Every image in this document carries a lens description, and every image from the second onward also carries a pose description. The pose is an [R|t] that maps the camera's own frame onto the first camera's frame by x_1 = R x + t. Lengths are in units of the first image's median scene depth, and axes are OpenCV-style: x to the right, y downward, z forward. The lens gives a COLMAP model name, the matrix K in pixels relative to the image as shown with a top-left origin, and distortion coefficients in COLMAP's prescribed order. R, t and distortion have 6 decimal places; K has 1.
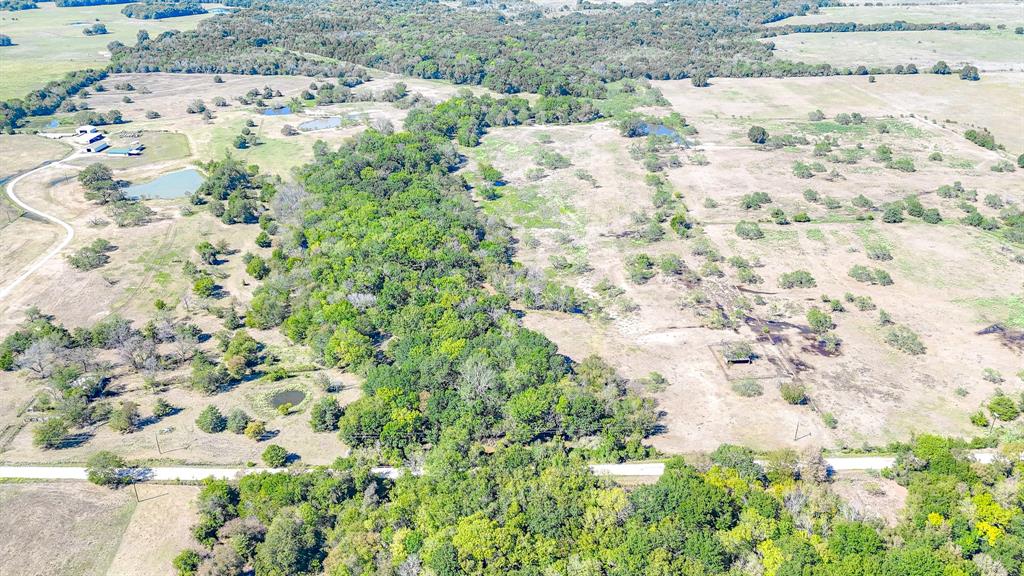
lens RADIAL K [[756.3, 0, 511.4], [0, 756.3, 284.1], [0, 0, 1]] dist [0.078894, -0.073905]
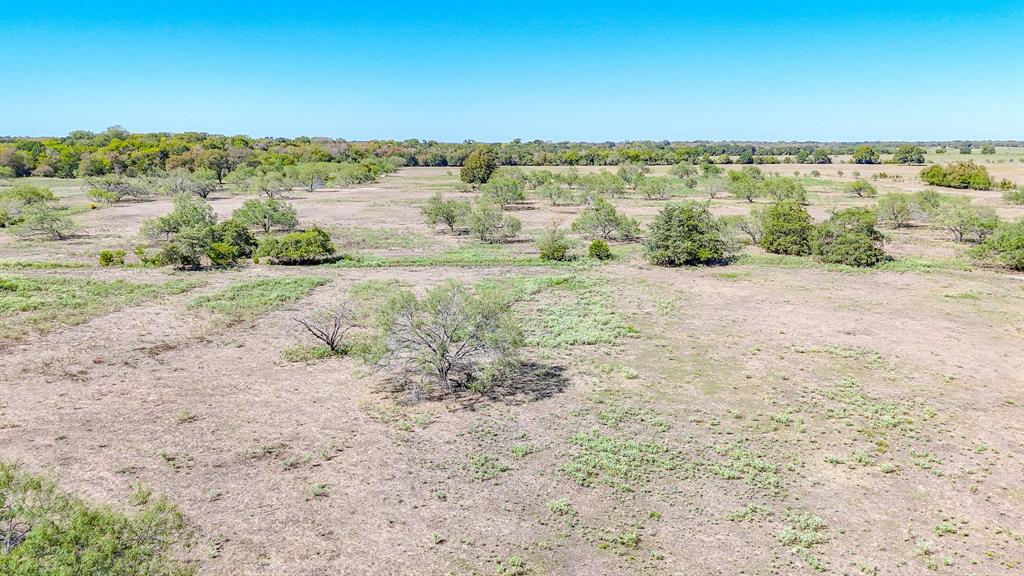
lens RADIAL K [[756.3, 0, 512.9], [0, 756.3, 287.8], [0, 0, 1]] dist [0.078894, -0.073905]
pose [[0.999011, -0.005990, 0.044056, 0.399425], [0.017278, 0.965302, -0.260562, -0.014091], [-0.040967, 0.261066, 0.964451, 0.720935]]
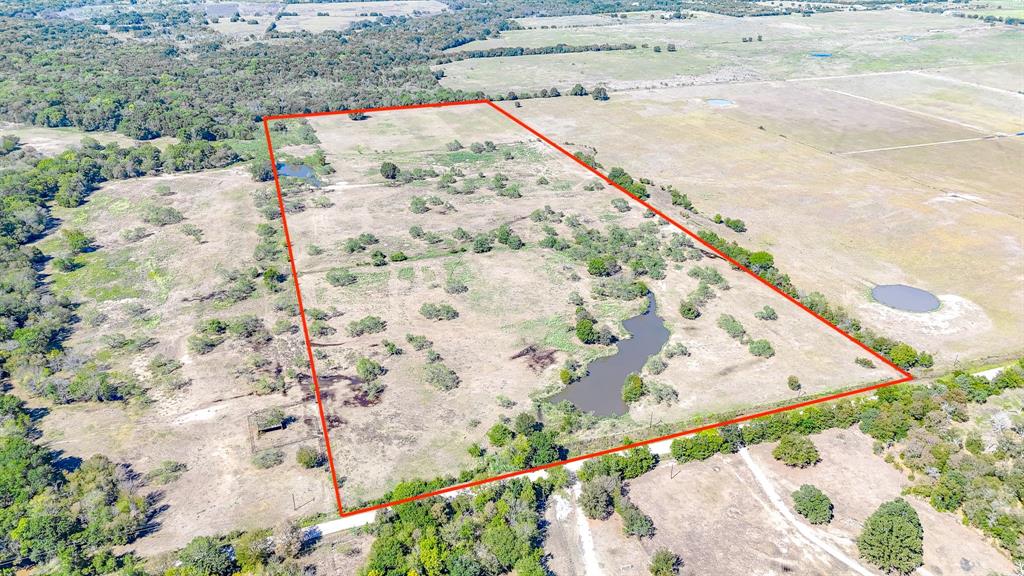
lens RADIAL K [[756.3, 0, 512.8], [0, 756.3, 288.7], [0, 0, 1]] dist [0.078894, -0.073905]
pose [[0.951567, -0.127439, 0.279785, 0.216956], [0.131375, 0.991321, 0.004721, -0.026368], [-0.277959, 0.032264, 0.960051, -0.023040]]
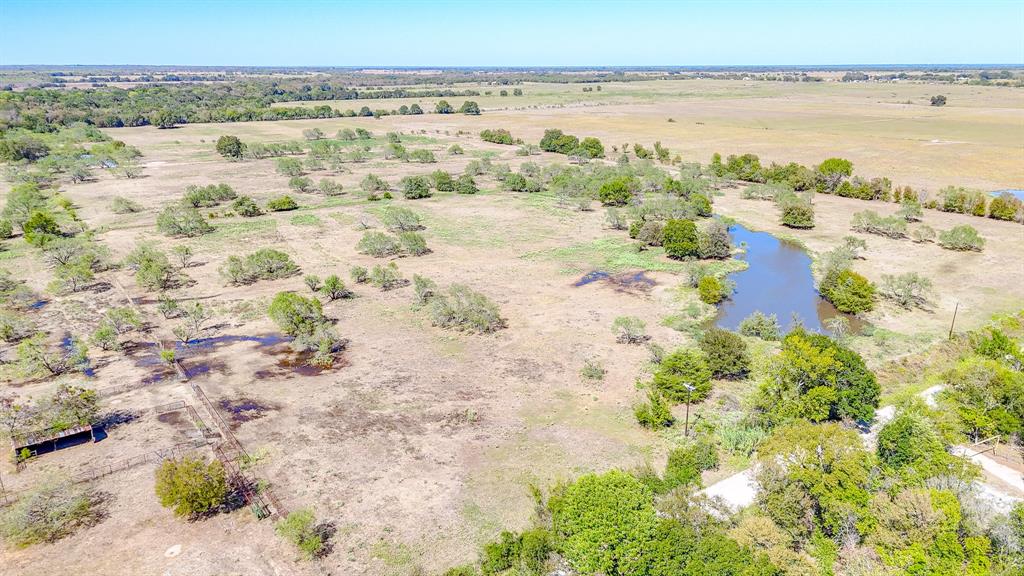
lens RADIAL K [[756.3, 0, 514.0], [0, 756.3, 290.0], [0, 0, 1]] dist [0.078894, -0.073905]
pose [[0.837892, -0.157632, 0.522579, 0.189860], [0.240291, 0.966154, -0.093845, 0.073788], [-0.490098, 0.204203, 0.847411, 0.377988]]
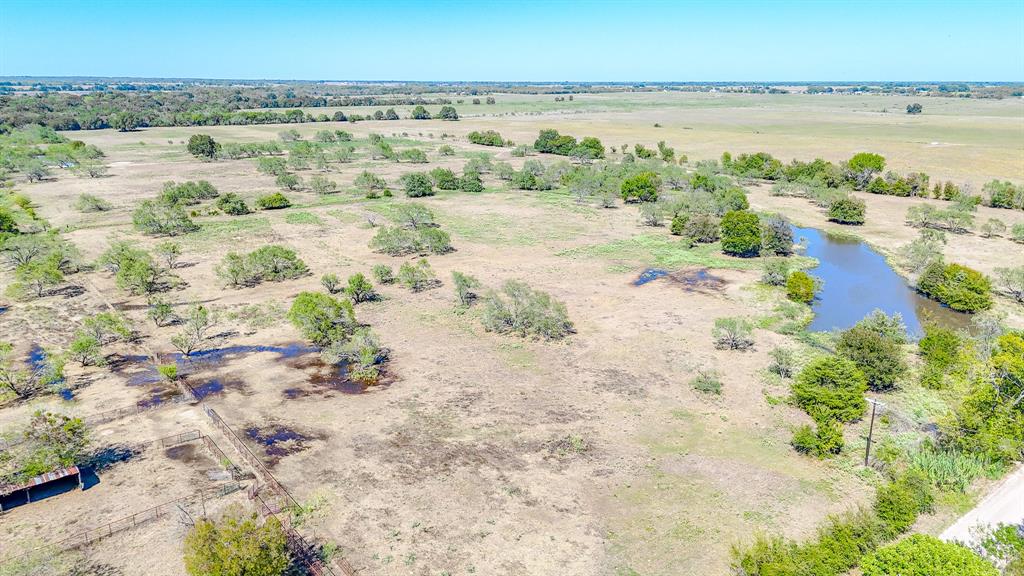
lens RADIAL K [[756.3, 0, 515.1], [0, 756.3, 287.2], [0, 0, 1]] dist [0.078894, -0.073905]
pose [[0.808618, -0.153064, 0.568074, 0.185515], [0.254016, 0.961760, -0.102437, 0.065022], [-0.530672, 0.227132, 0.816577, 0.442655]]
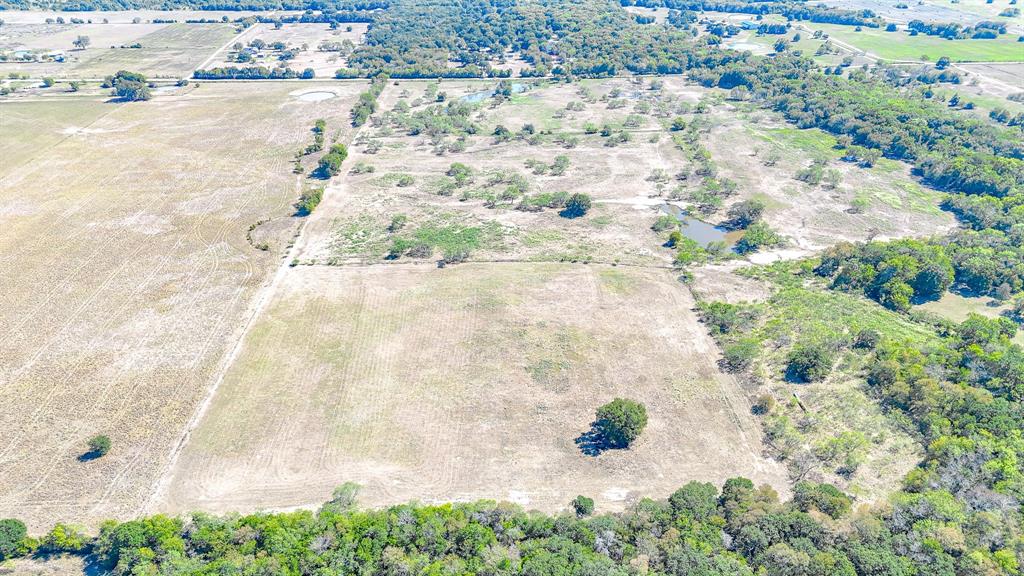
lens RADIAL K [[756.3, 0, 513.2], [0, 756.3, 291.7], [0, 0, 1]] dist [0.078894, -0.073905]
pose [[-0.999950, 0.010044, 0.000259, 0.484492], [0.006225, 0.599070, 0.800672, -0.934242], [0.007887, 0.800634, -0.599102, 1.893523]]
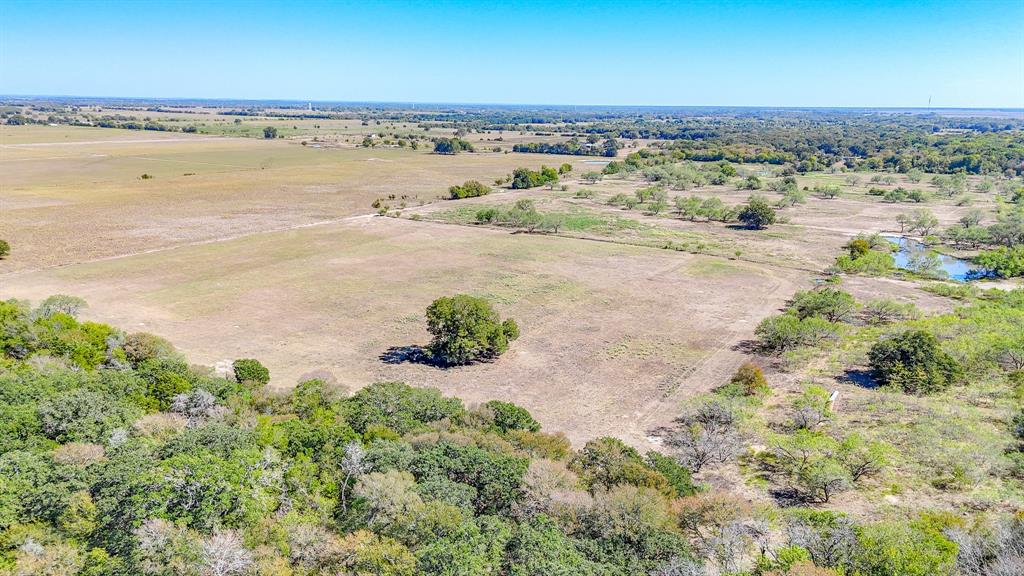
lens RADIAL K [[756.3, 0, 508.0], [0, 756.3, 288.2], [0, 0, 1]] dist [0.078894, -0.073905]
pose [[-0.841368, -0.138052, 0.522534, 0.217763], [0.222826, 0.792225, 0.568092, -0.627946], [-0.492391, 0.594409, -0.635791, 1.825458]]
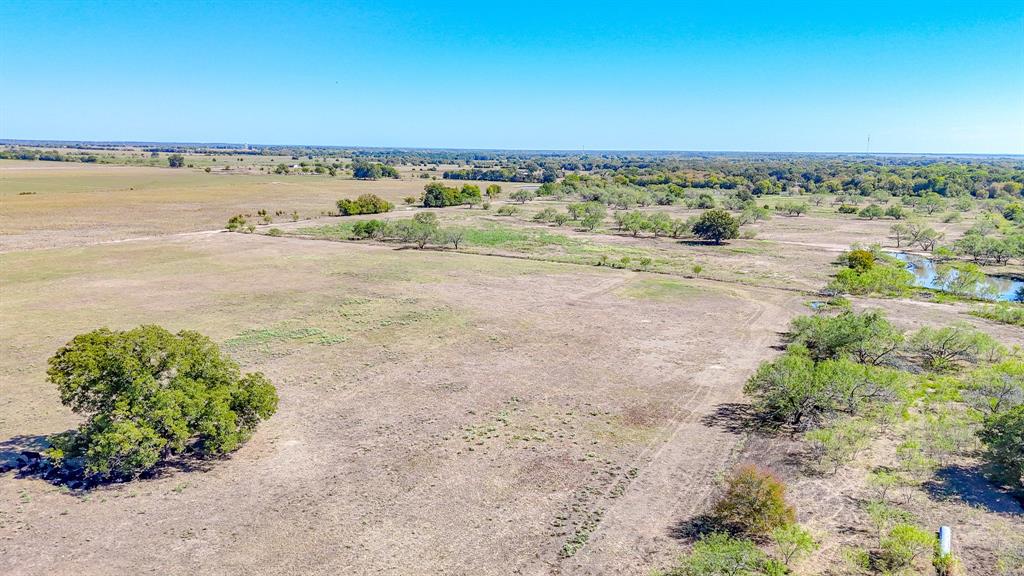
lens RADIAL K [[756.3, 0, 509.0], [0, 756.3, 285.2], [0, 0, 1]] dist [0.078894, -0.073905]
pose [[-0.874985, -0.098554, 0.474014, 0.267851], [0.196050, 0.823077, 0.533019, -0.518212], [-0.442681, 0.559314, -0.700858, 1.699579]]
